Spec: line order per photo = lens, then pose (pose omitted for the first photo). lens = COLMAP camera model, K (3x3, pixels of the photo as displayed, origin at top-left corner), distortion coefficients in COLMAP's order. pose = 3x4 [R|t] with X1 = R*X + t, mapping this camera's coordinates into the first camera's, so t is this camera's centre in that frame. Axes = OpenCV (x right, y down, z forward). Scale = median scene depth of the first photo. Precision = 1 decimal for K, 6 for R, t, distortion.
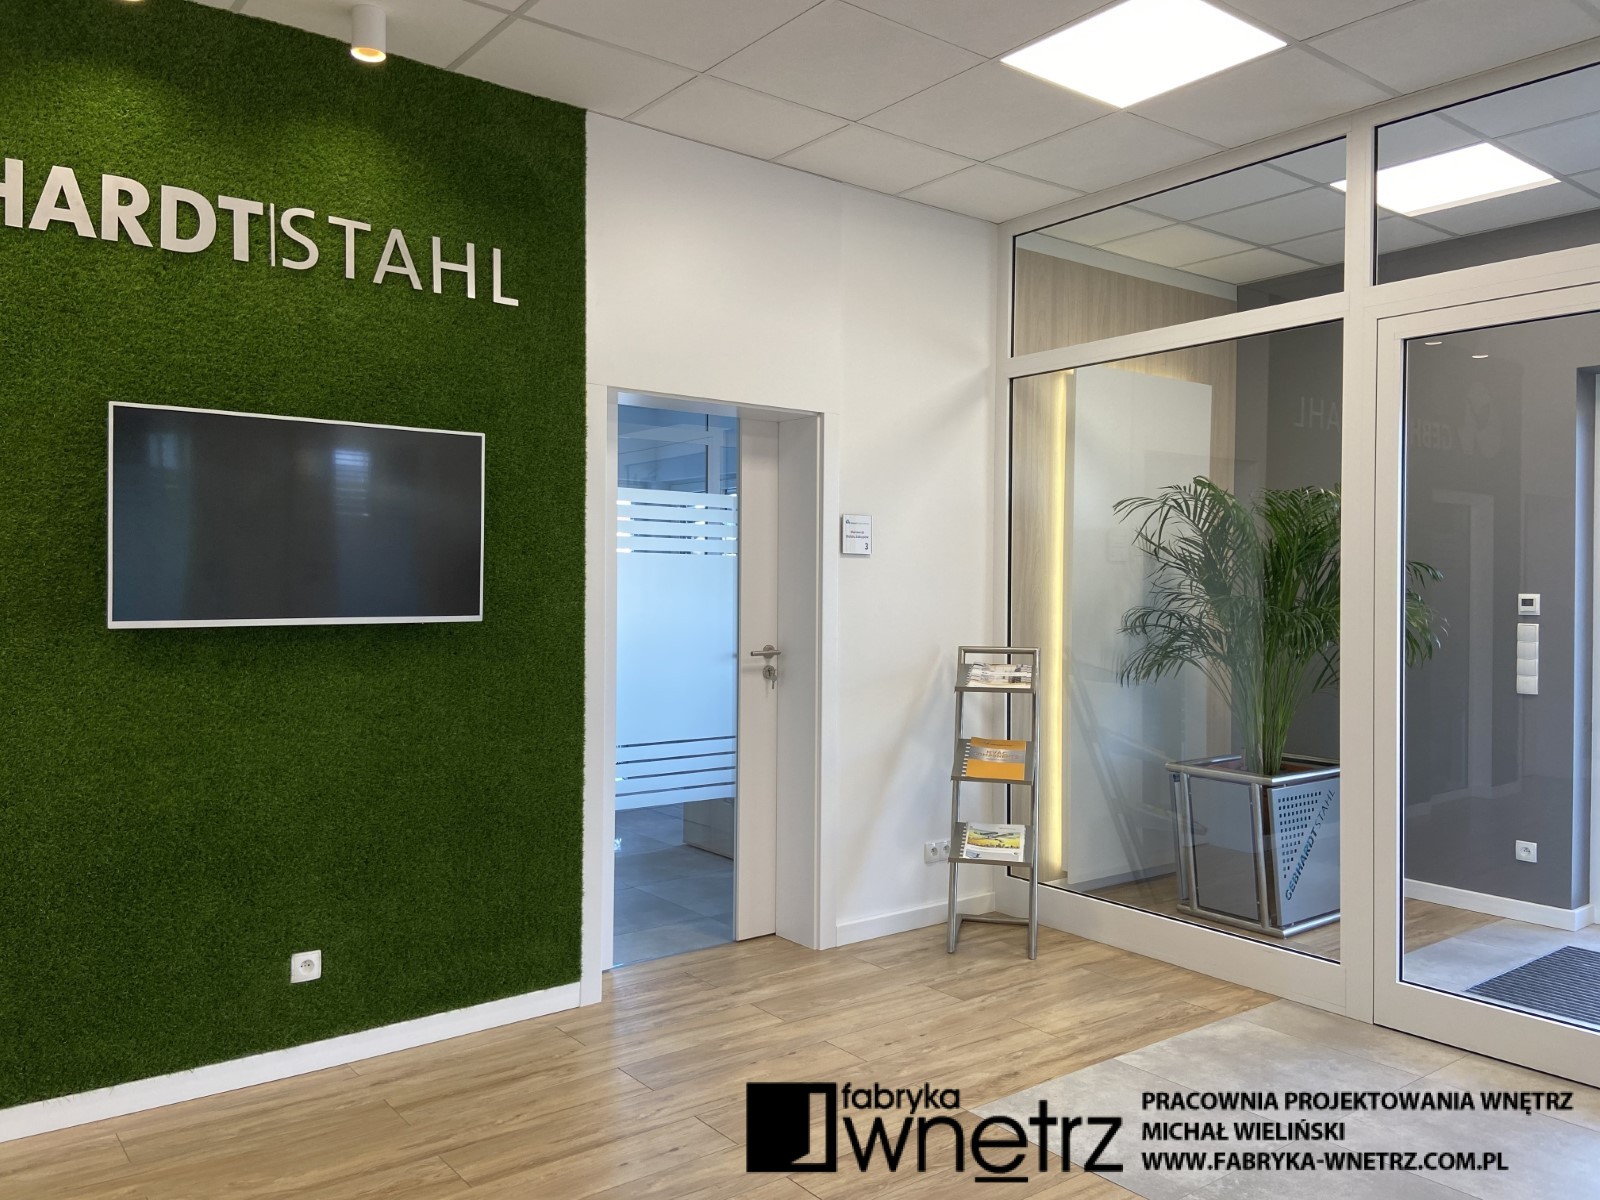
lens RADIAL K [[1215.0, 0, 793.6], [0, 1215.0, 601.9], [0, 0, 1]] dist [0.040070, -0.031049]
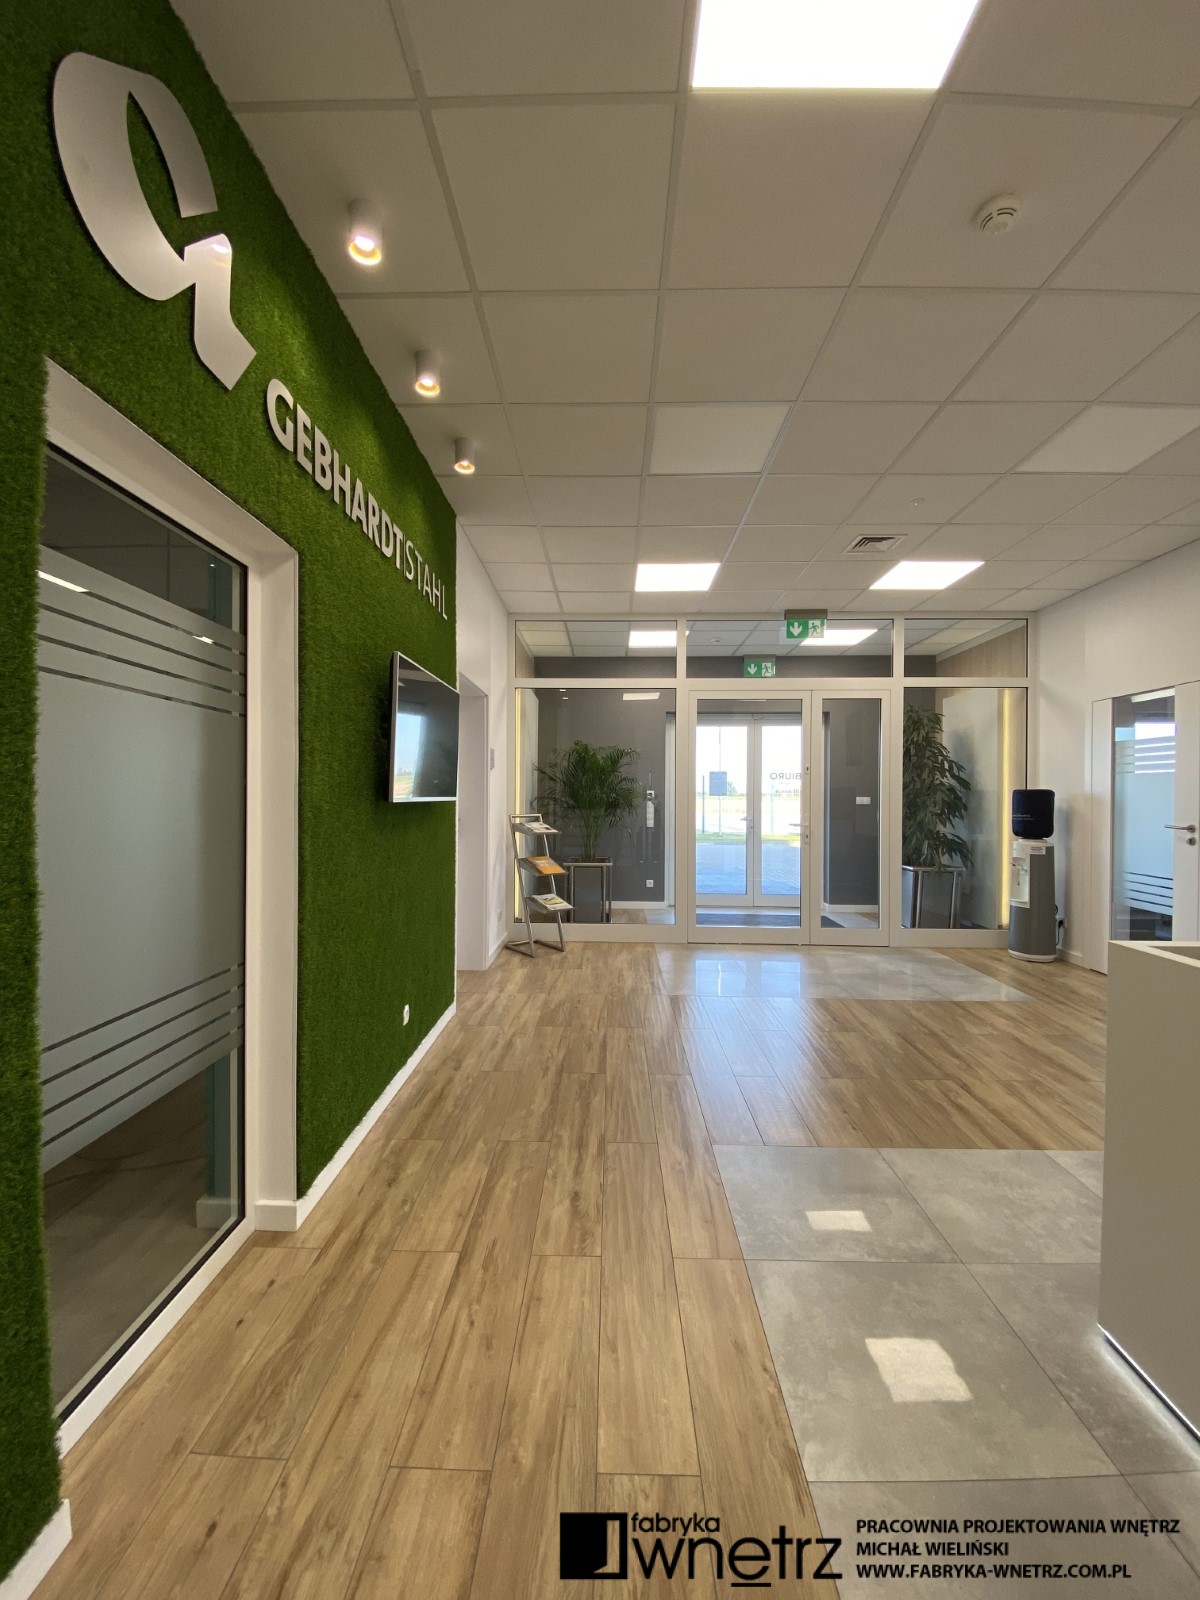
lens RADIAL K [[652.8, 0, 601.9], [0, 652.8, 795.5], [0, 0, 1]] dist [-0.003158, -0.008067]
pose [[0.618992, -0.003436, 0.785390, -0.855004], [0.010952, 0.999931, -0.004257, 0.017399], [-0.785321, 0.011236, 0.618987, 0.254780]]
